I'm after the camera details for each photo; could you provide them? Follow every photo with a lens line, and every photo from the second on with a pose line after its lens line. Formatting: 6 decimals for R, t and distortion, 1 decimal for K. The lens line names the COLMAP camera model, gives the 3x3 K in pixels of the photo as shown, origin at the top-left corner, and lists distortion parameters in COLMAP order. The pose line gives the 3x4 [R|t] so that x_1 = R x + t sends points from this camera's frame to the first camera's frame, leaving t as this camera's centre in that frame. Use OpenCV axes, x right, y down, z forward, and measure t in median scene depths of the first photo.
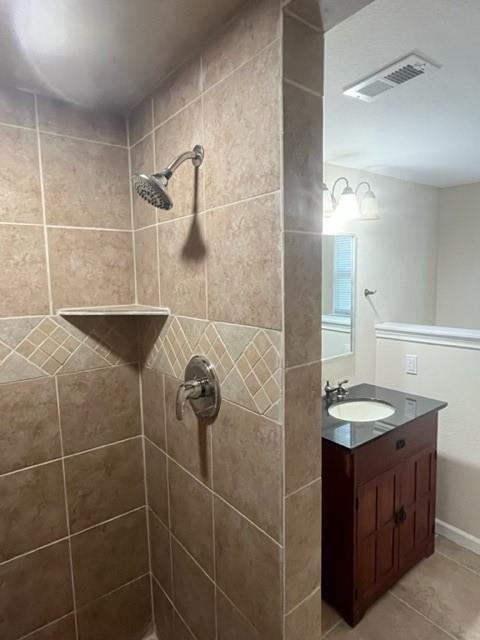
lens RADIAL K [[376.3, 0, 240.0], [0, 376.3, 320.0], [0, 0, 1]] dist [-0.000927, 0.003416]
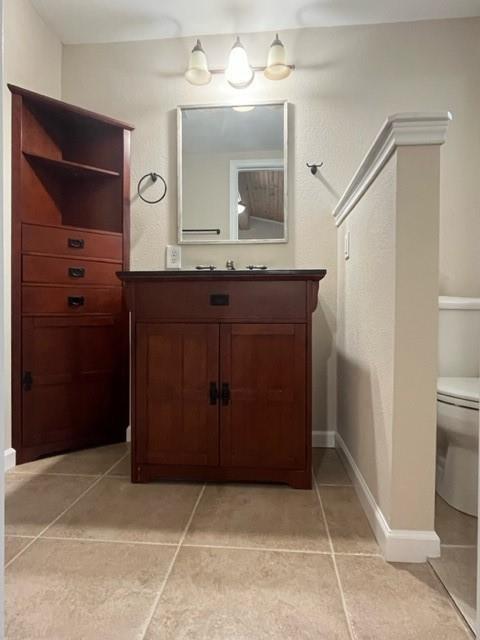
lens RADIAL K [[376.3, 0, 240.0], [0, 376.3, 320.0], [0, 0, 1]] dist [-0.000927, 0.003416]
pose [[0.729564, 0.028528, -0.683318, 0.990708], [-0.093407, 0.993924, -0.058233, 0.397311], [0.677504, 0.106311, 0.727795, 0.409786]]
